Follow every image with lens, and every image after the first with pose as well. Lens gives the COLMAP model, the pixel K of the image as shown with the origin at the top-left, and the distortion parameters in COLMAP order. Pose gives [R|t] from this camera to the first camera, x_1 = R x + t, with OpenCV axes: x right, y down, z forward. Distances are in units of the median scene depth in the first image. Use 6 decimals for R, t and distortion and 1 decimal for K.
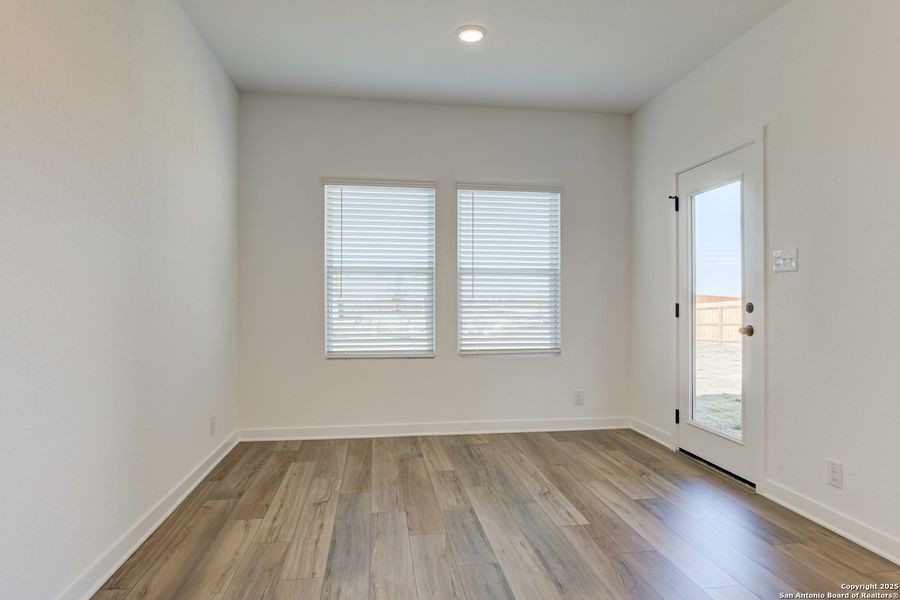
lens RADIAL K [[553.4, 0, 444.0], [0, 553.4, 295.2], [0, 0, 1]] dist [0.007761, 0.000167]
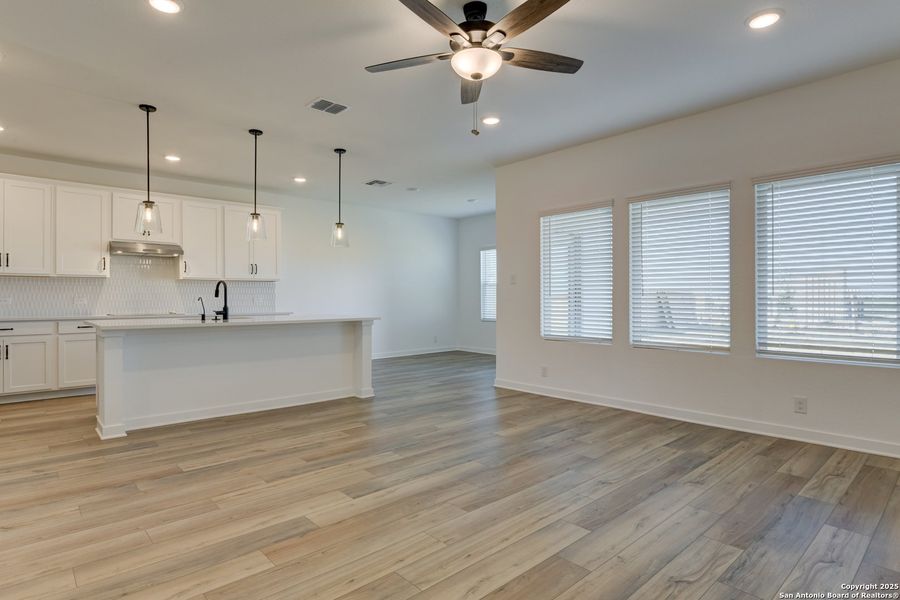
lens RADIAL K [[489.8, 0, 456.6], [0, 489.8, 293.3], [0, 0, 1]] dist [-0.005860, -0.002779]
pose [[0.569071, -0.011935, -0.822202, 0.579286], [0.010129, 0.999921, -0.007504, 0.002956], [0.822226, -0.004058, 0.569147, 0.089748]]
